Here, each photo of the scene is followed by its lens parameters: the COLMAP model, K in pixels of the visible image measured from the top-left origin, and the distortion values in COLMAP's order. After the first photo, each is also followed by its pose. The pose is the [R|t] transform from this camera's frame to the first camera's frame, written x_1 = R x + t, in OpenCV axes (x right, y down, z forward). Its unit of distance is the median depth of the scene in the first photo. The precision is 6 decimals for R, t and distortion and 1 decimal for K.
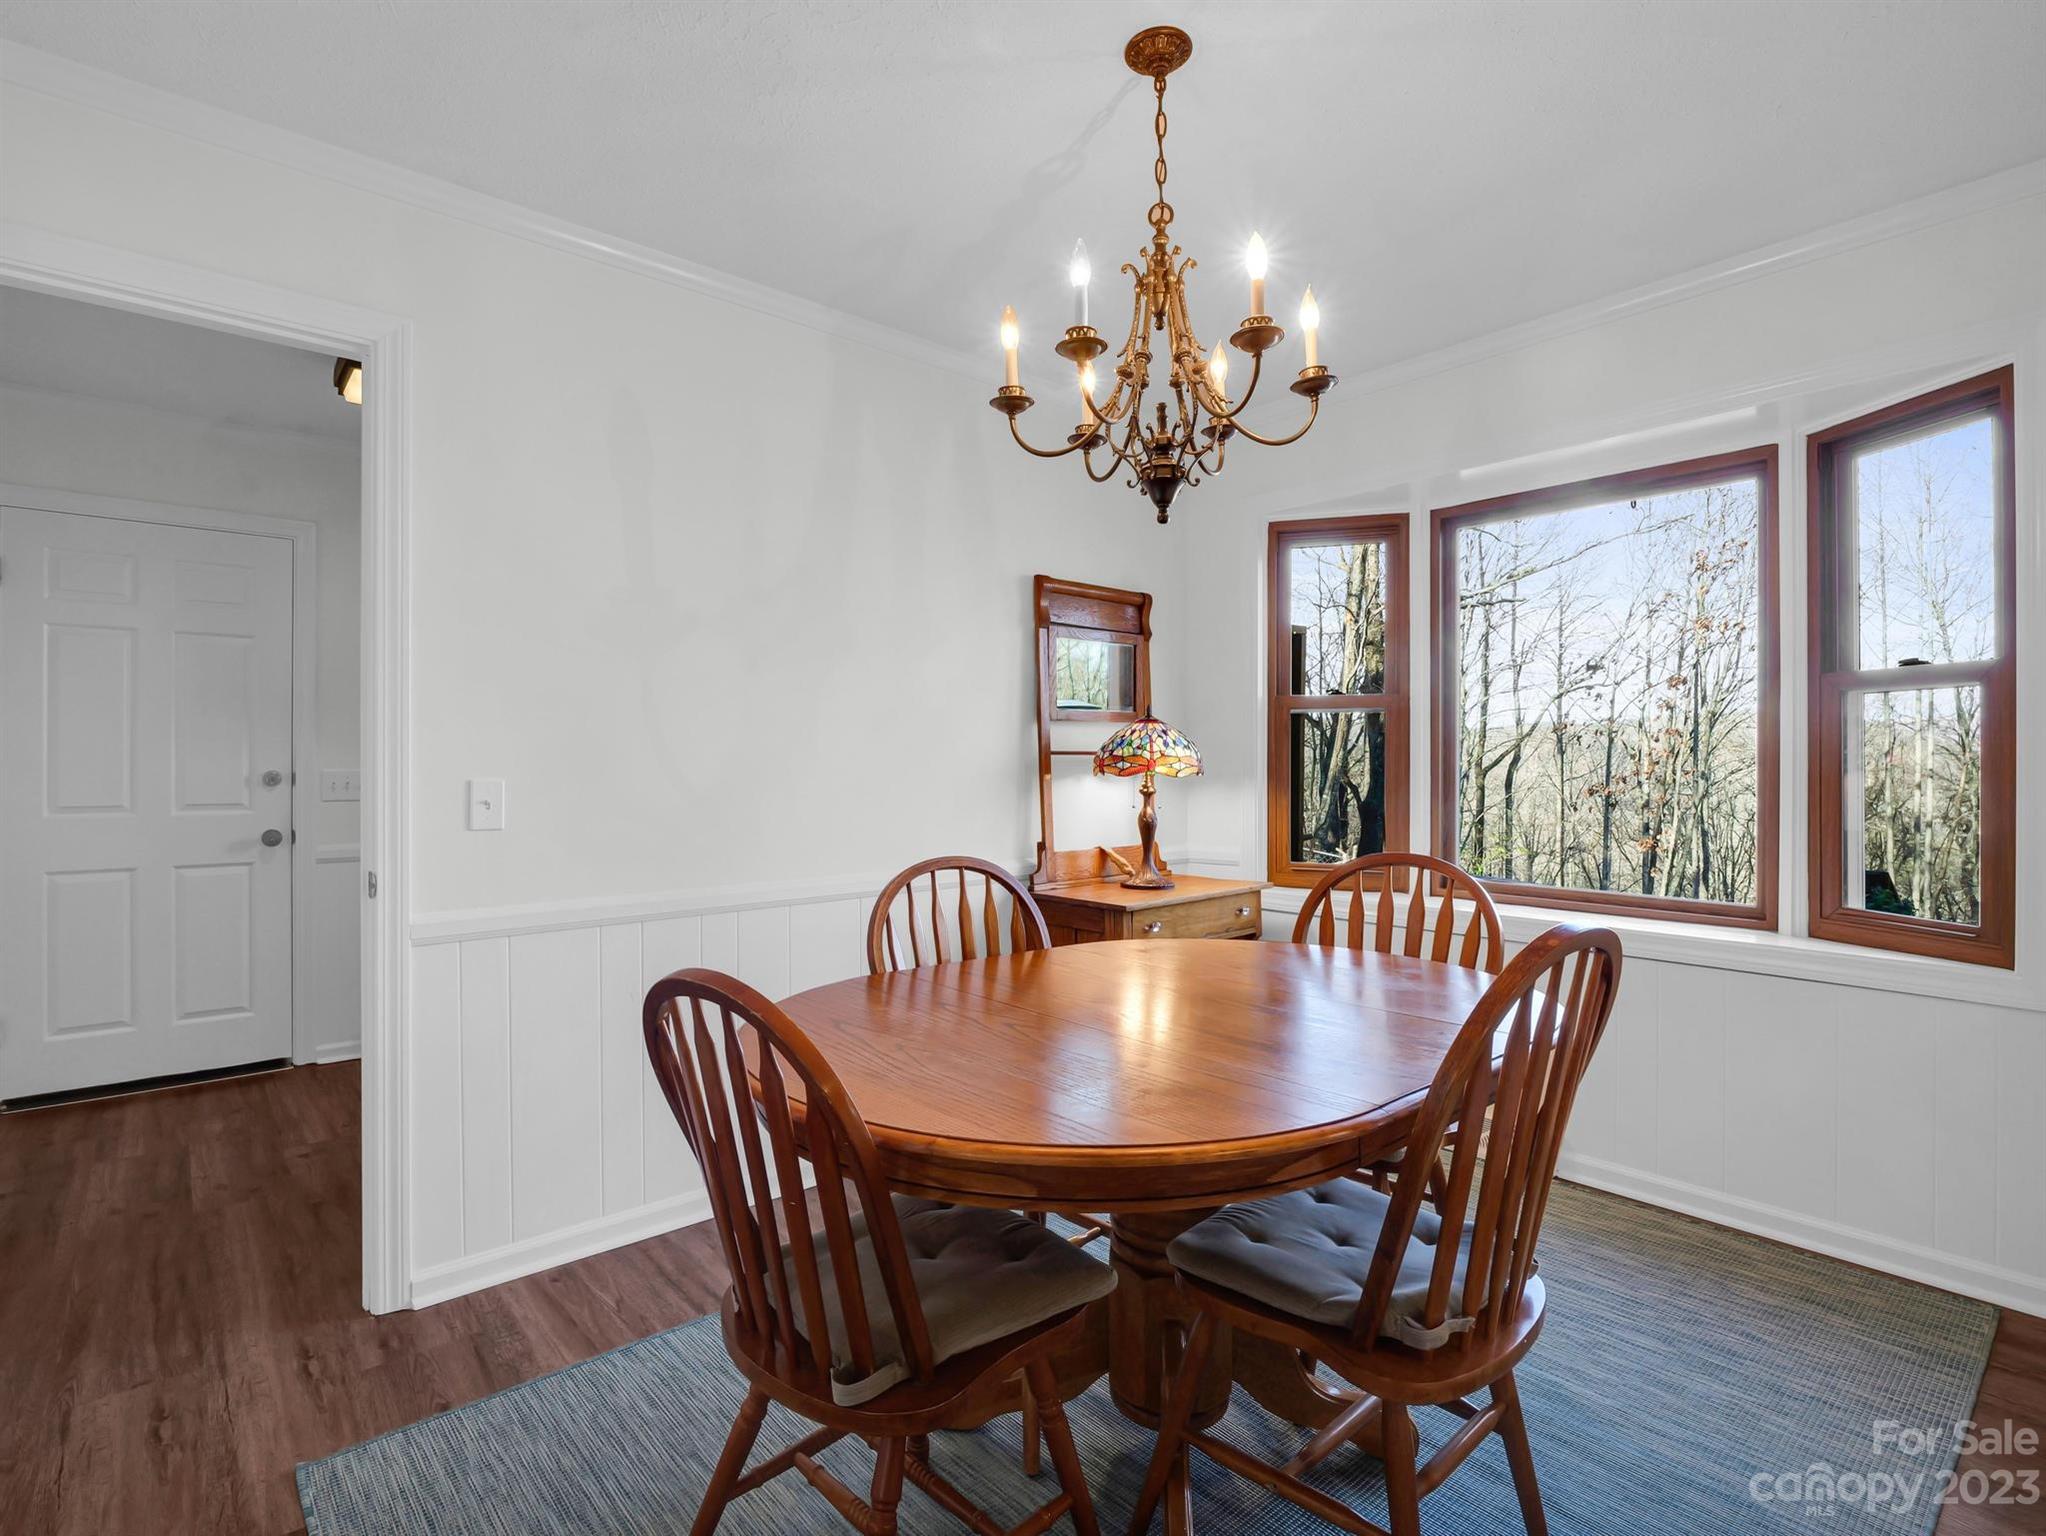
lens RADIAL K [[998.3, 0, 1012.2], [0, 998.3, 766.0], [0, 0, 1]] dist [-0.013637, -0.002751]
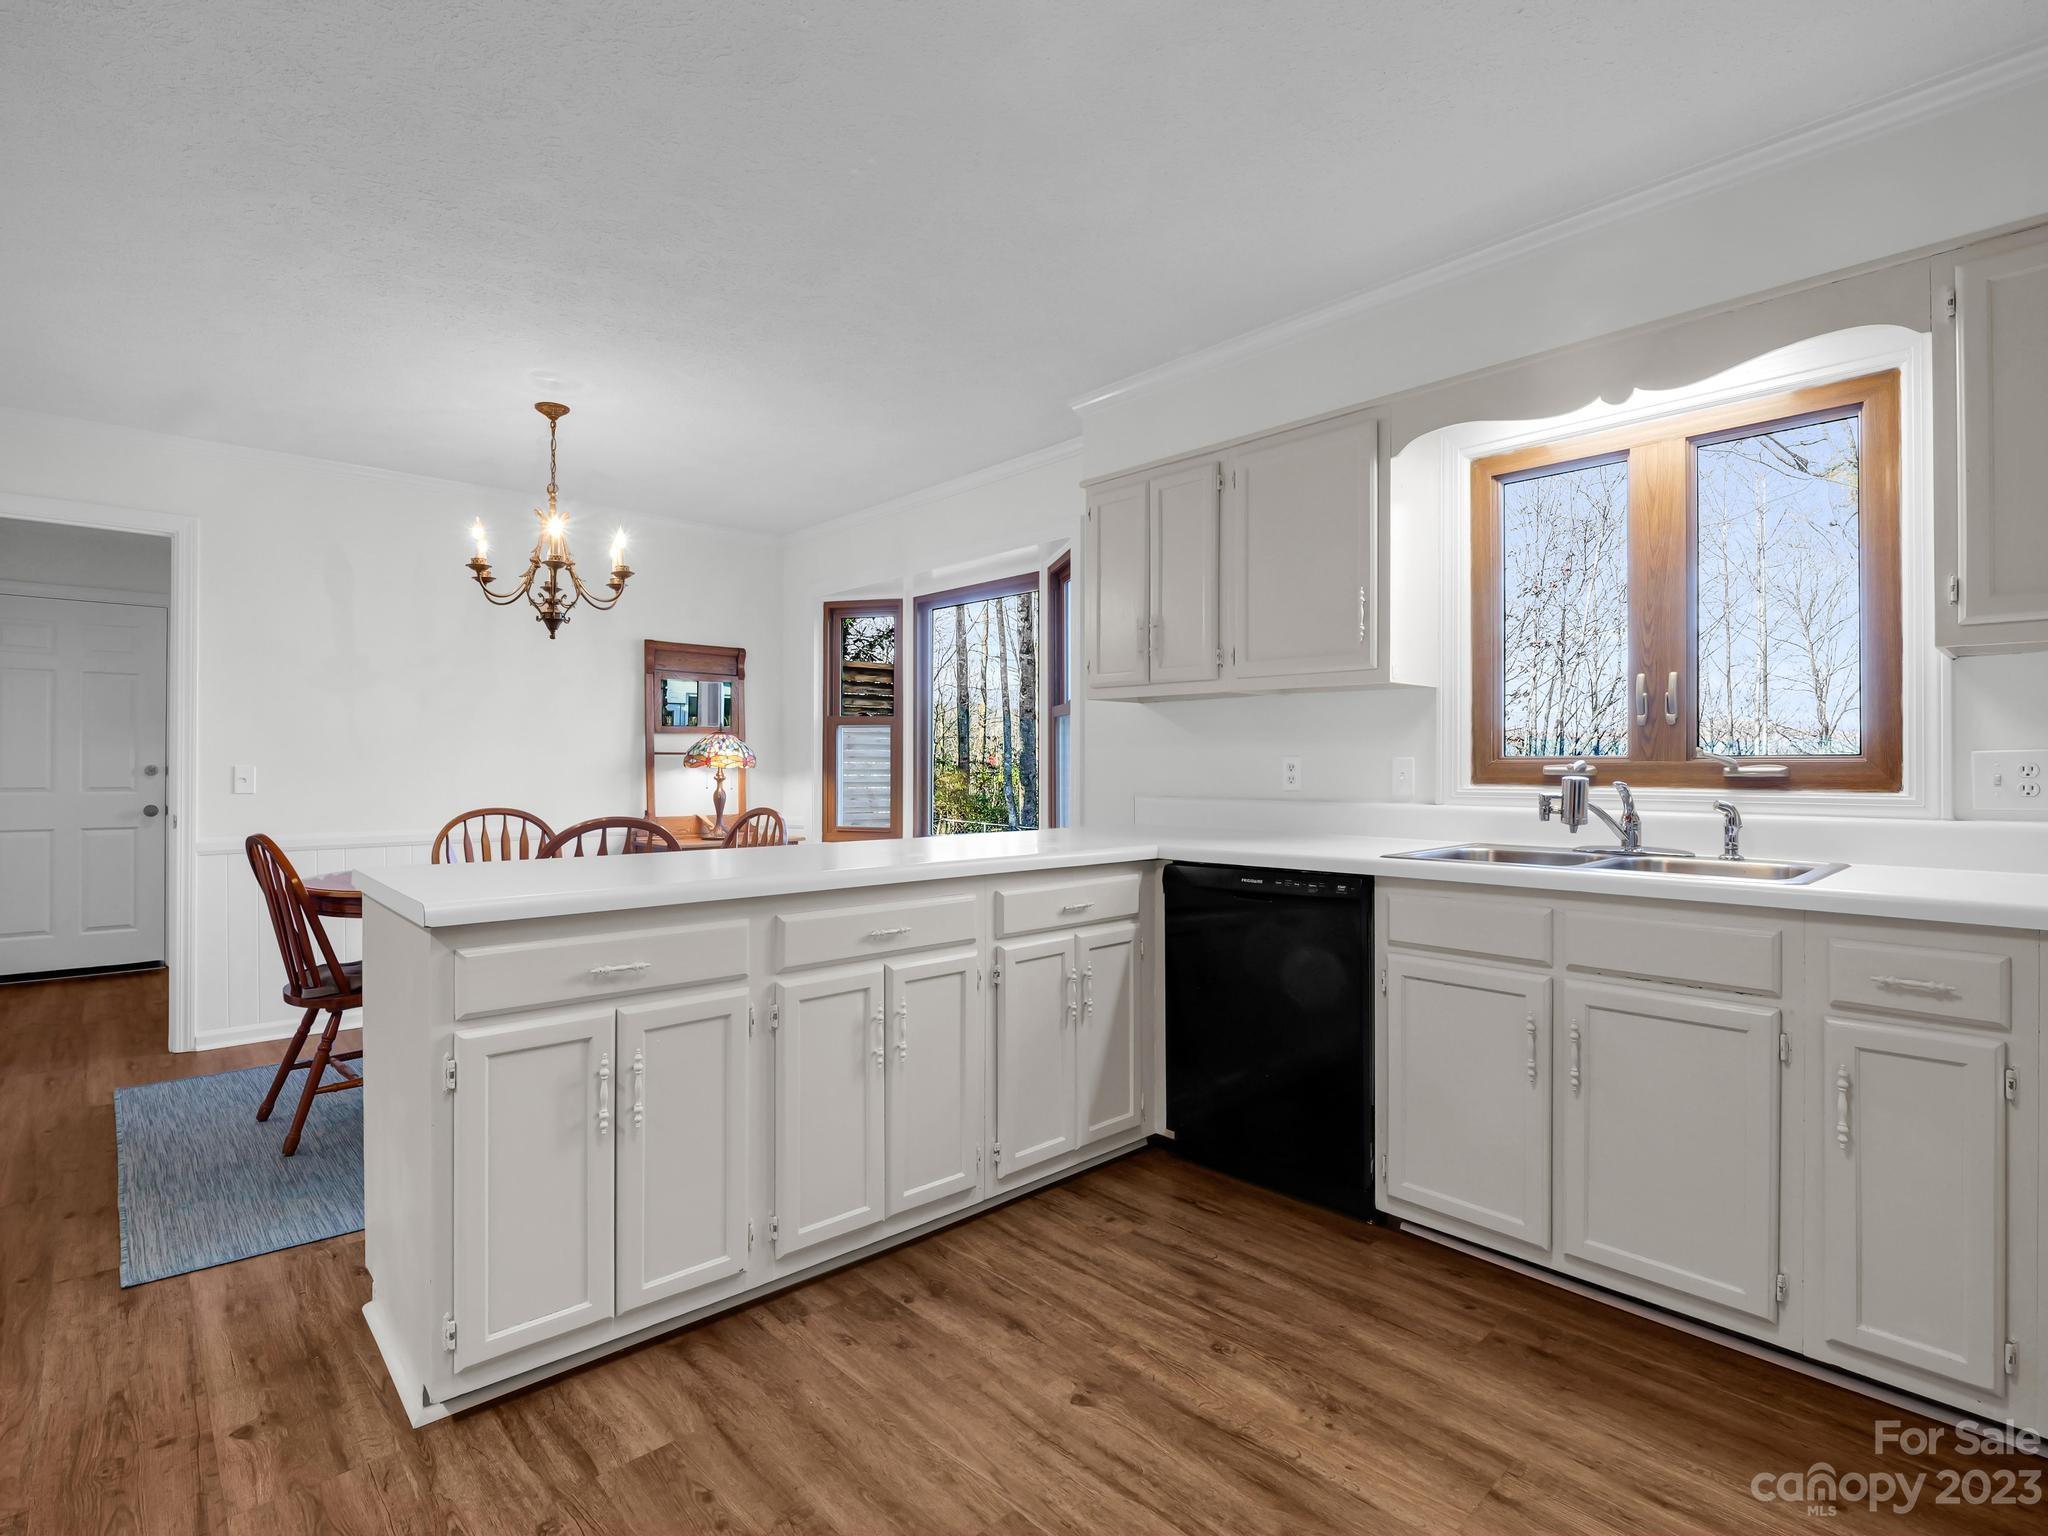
lens RADIAL K [[999.3, 0, 1030.0], [0, 999.3, 764.6], [0, 0, 1]] dist [-0.013637, -0.002751]
pose [[0.999247, 0.001270, 0.038769, 0.653030], [-0.000930, 0.999961, -0.008790, 0.020472], [-0.038778, 0.008748, 0.999210, -0.675435]]
